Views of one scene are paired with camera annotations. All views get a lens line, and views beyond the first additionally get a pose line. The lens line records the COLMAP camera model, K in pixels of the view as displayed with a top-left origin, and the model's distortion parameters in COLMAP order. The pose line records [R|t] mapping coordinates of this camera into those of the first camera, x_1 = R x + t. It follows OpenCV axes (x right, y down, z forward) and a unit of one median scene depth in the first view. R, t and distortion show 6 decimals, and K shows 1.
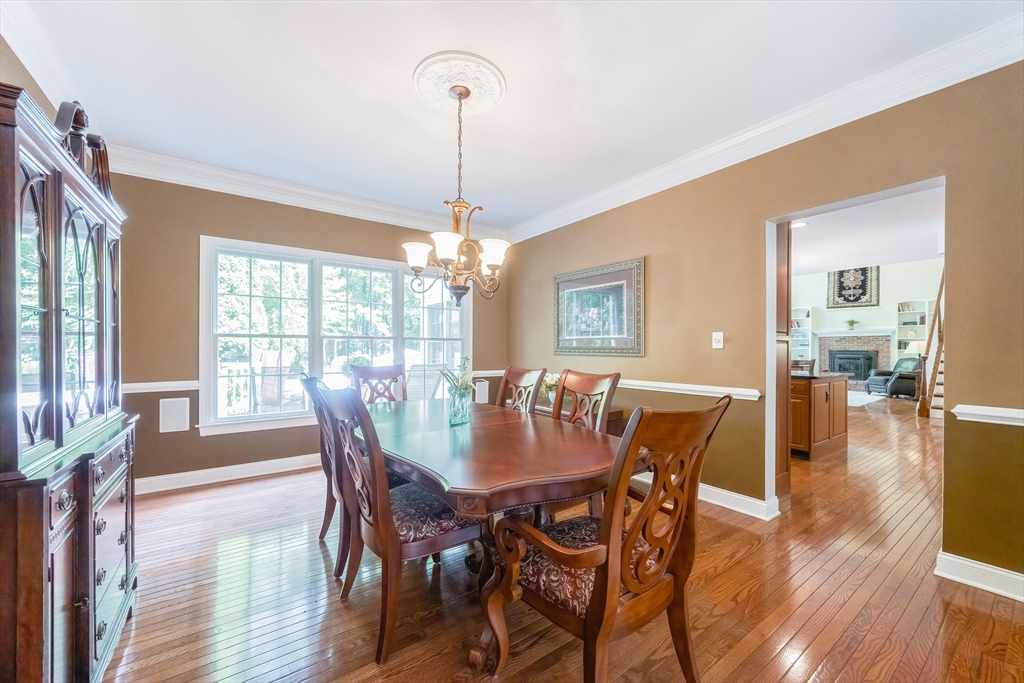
lens RADIAL K [[396.2, 0, 504.3], [0, 396.2, 347.1], [0, 0, 1]] dist [0.000893, 0.000195]
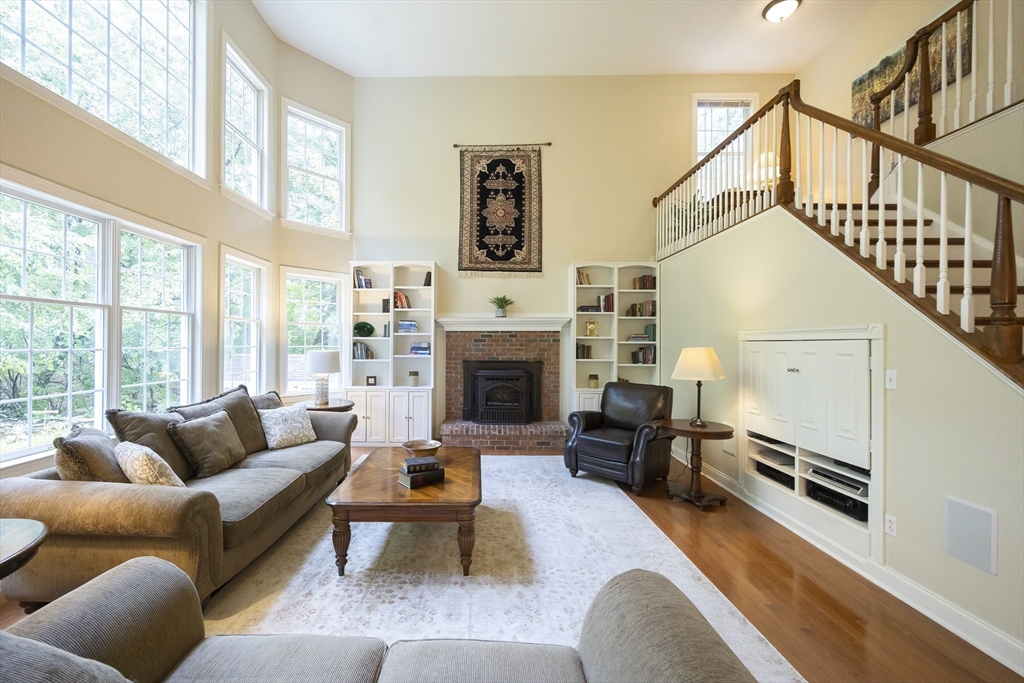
lens RADIAL K [[396.2, 0, 504.2], [0, 396.2, 341.1], [0, 0, 1]] dist [0.000893, 0.000195]
pose [[0.564710, 0.000495, 0.825289, 0.482571], [-0.001089, 0.999999, 0.000145, -0.015250], [-0.825288, -0.000981, 0.564711, 0.727937]]
